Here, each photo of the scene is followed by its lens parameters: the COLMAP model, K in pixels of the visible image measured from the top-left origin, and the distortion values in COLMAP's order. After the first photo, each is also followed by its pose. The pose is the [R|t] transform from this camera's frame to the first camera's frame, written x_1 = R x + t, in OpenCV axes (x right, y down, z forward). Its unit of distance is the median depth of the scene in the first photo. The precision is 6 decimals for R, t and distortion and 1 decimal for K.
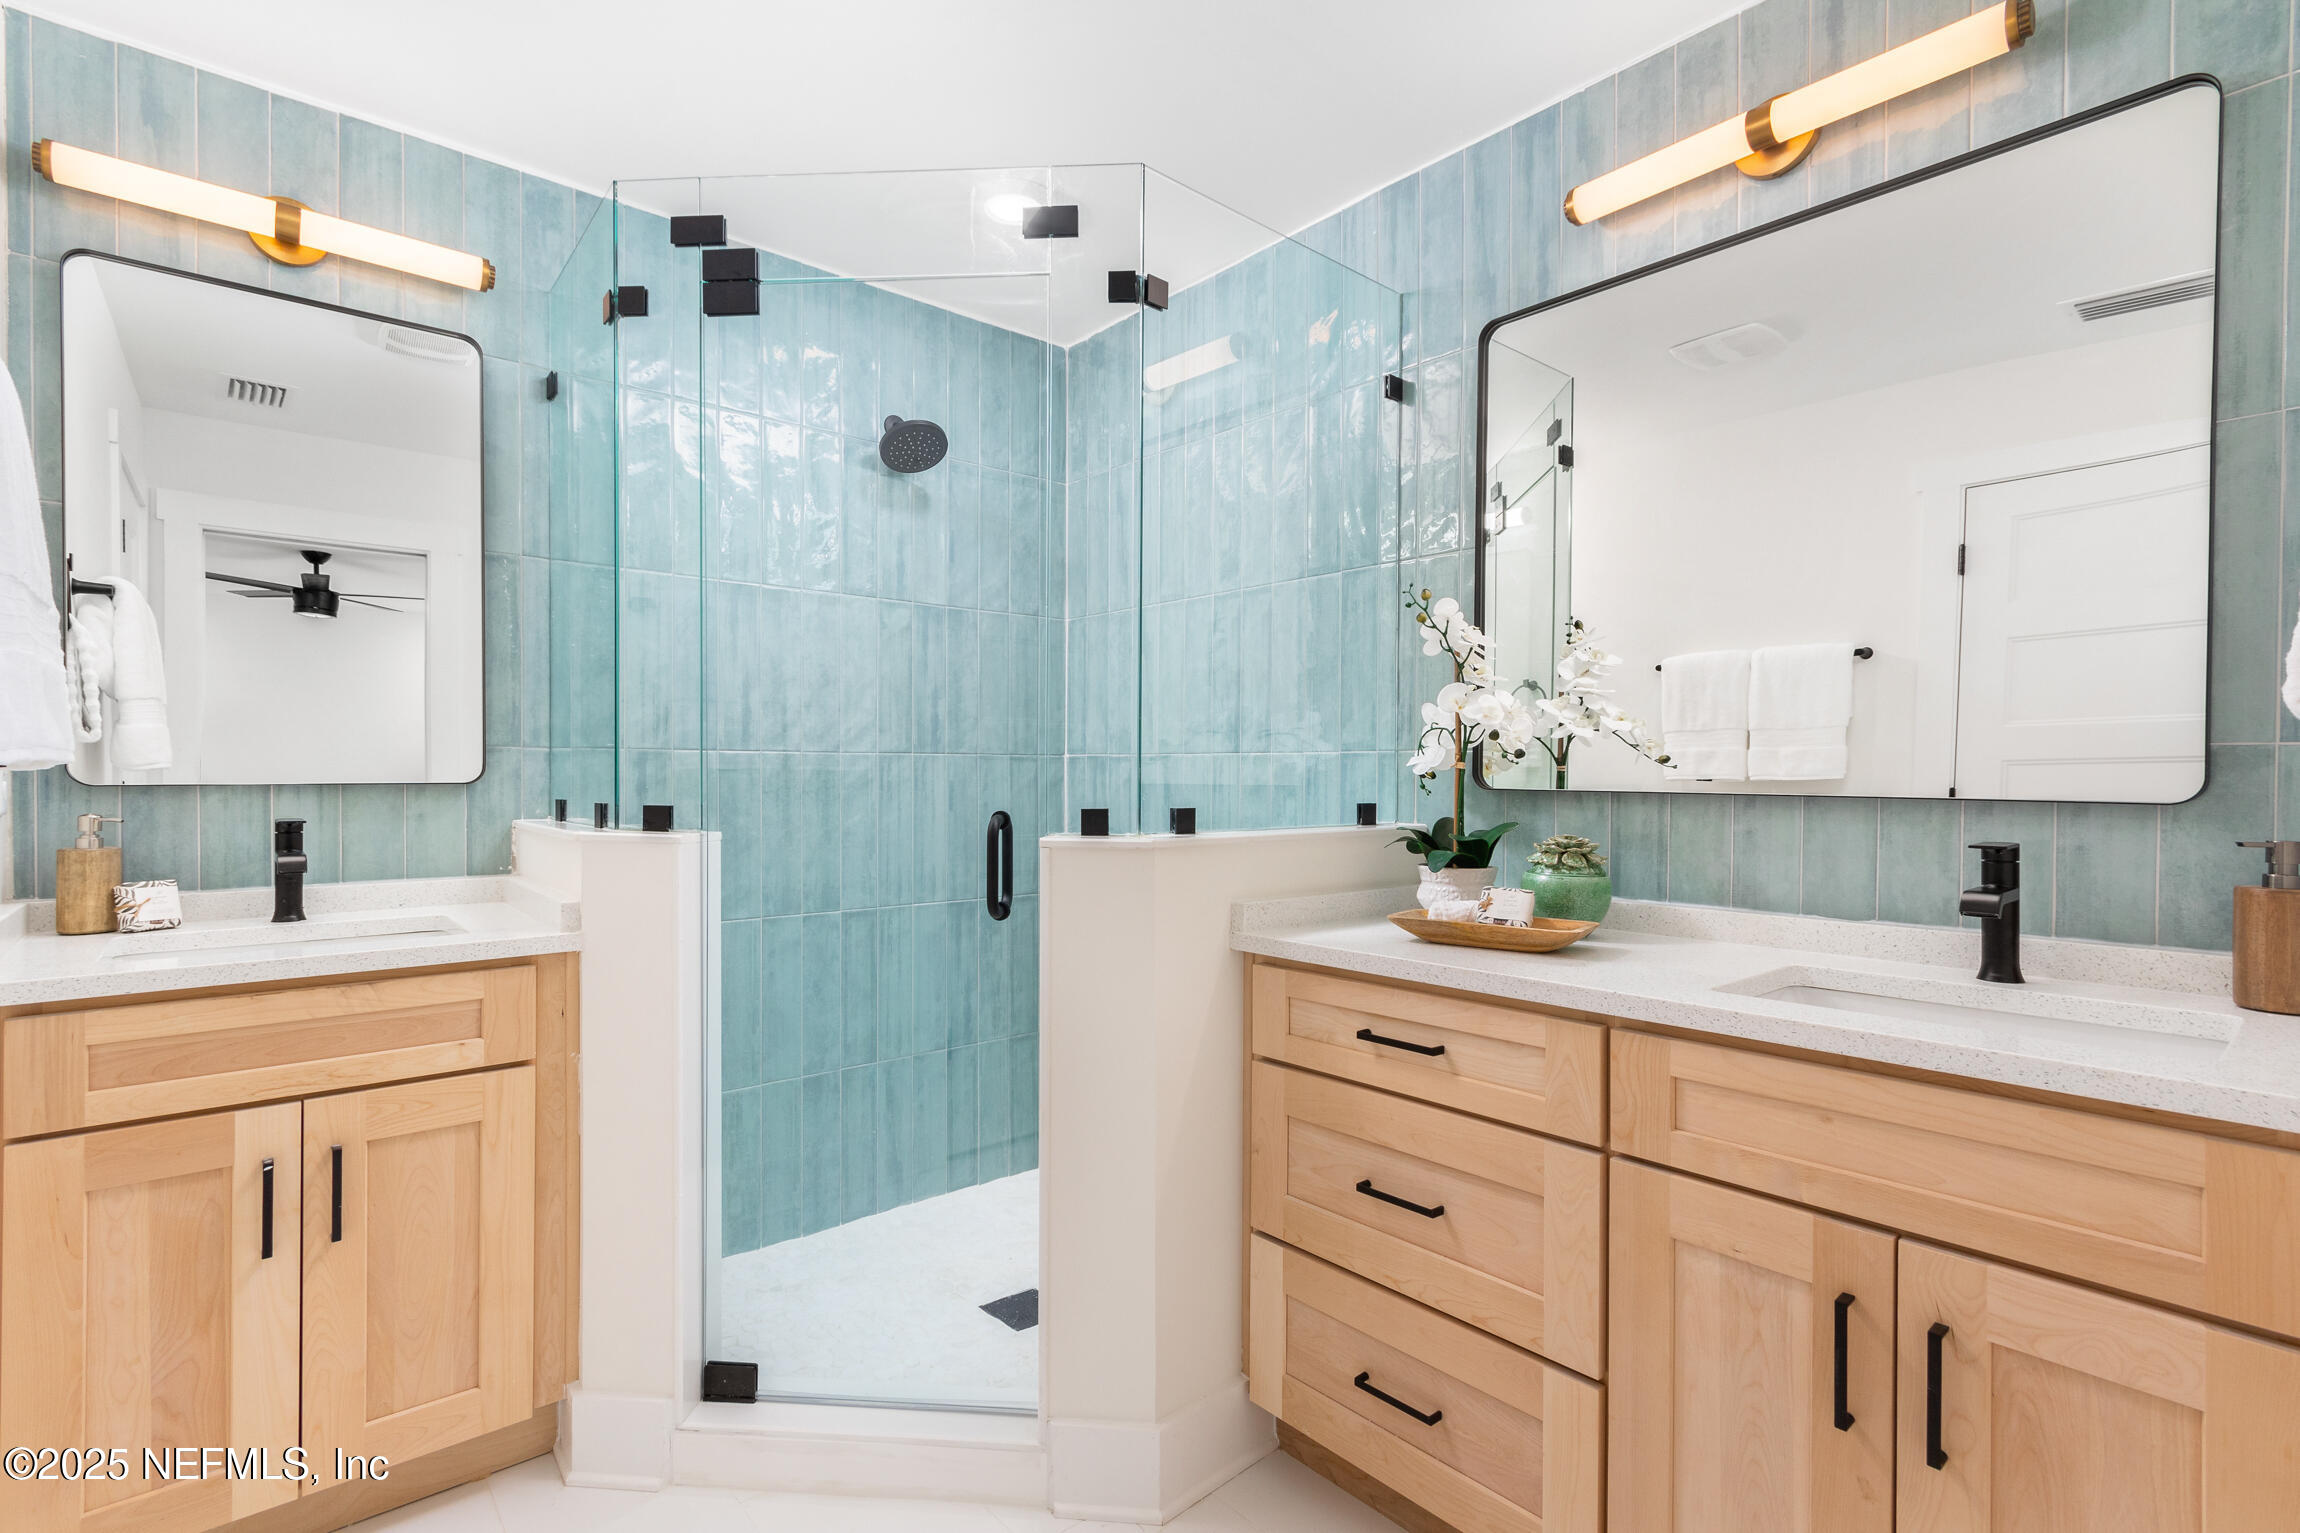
lens RADIAL K [[1058.3, 0, 1147.3], [0, 1058.3, 771.8], [0, 0, 1]] dist [-0.001130, -0.000002]
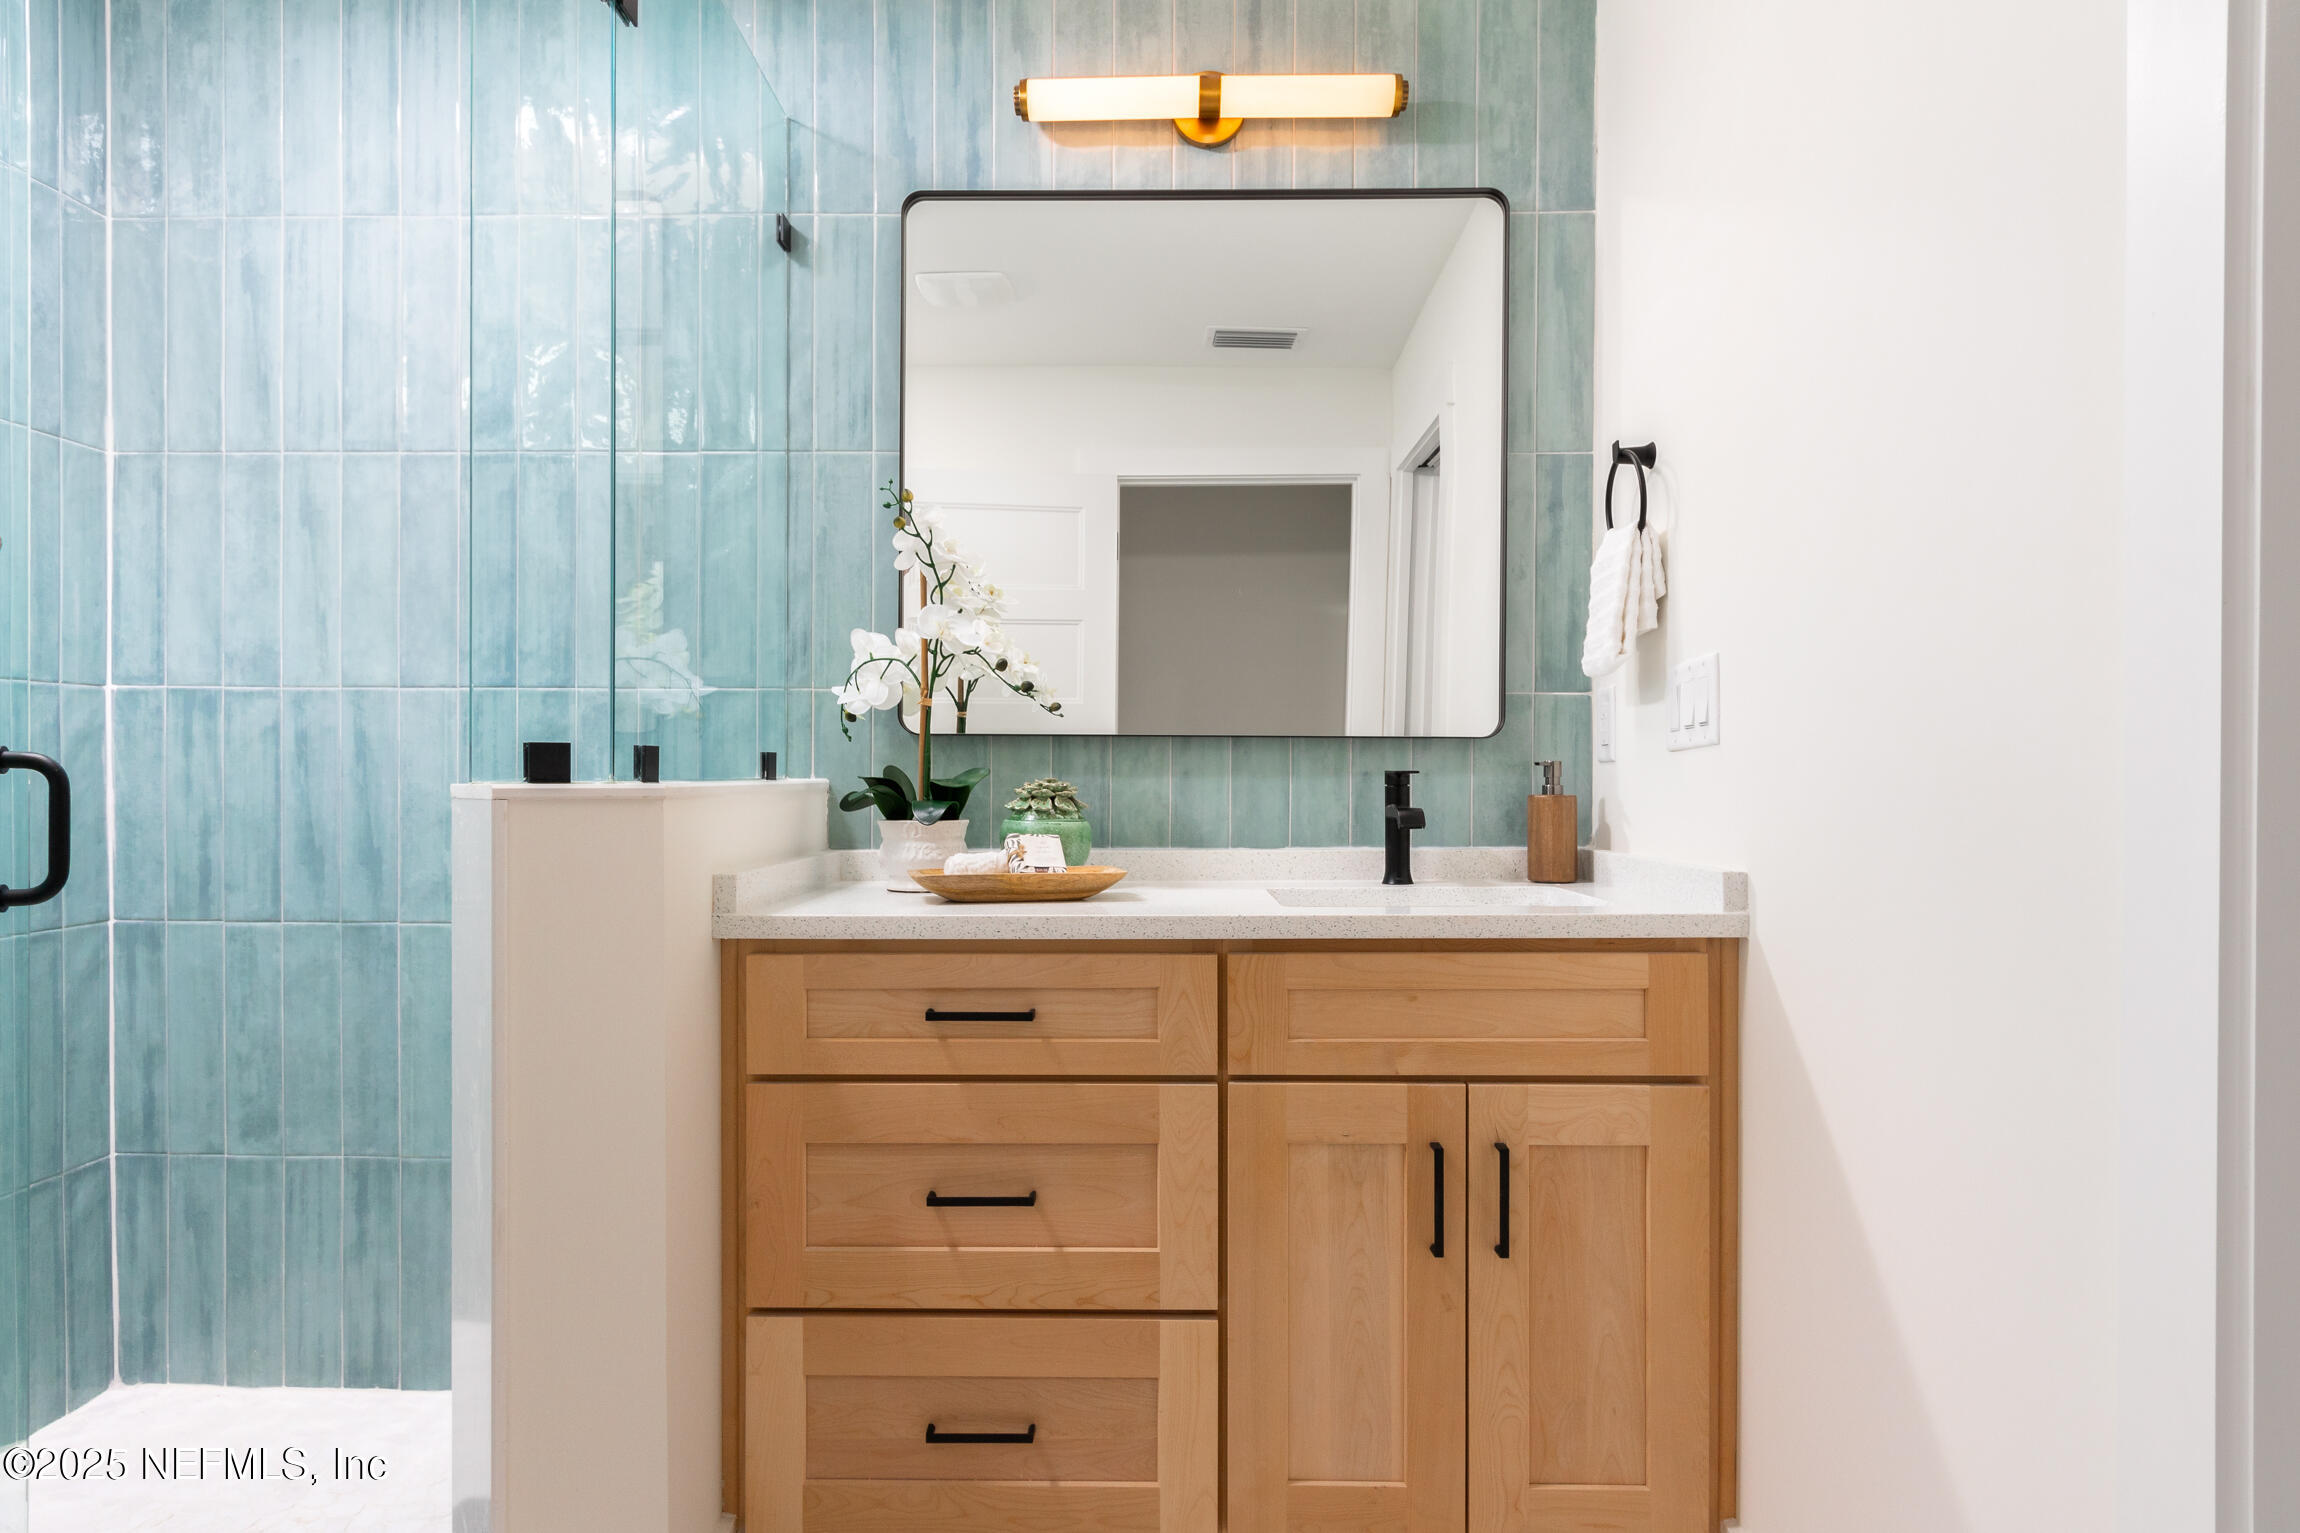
lens RADIAL K [[1292.5, 0, 1148.4], [0, 1292.5, 769.0], [0, 0, 1]] dist [0.001866, -0.000180]
pose [[0.663896, -0.002897, 0.747819, -0.421061], [0.002131, 0.999996, 0.001981, 0.053466], [-0.747822, 0.000279, 0.663899, 0.197909]]
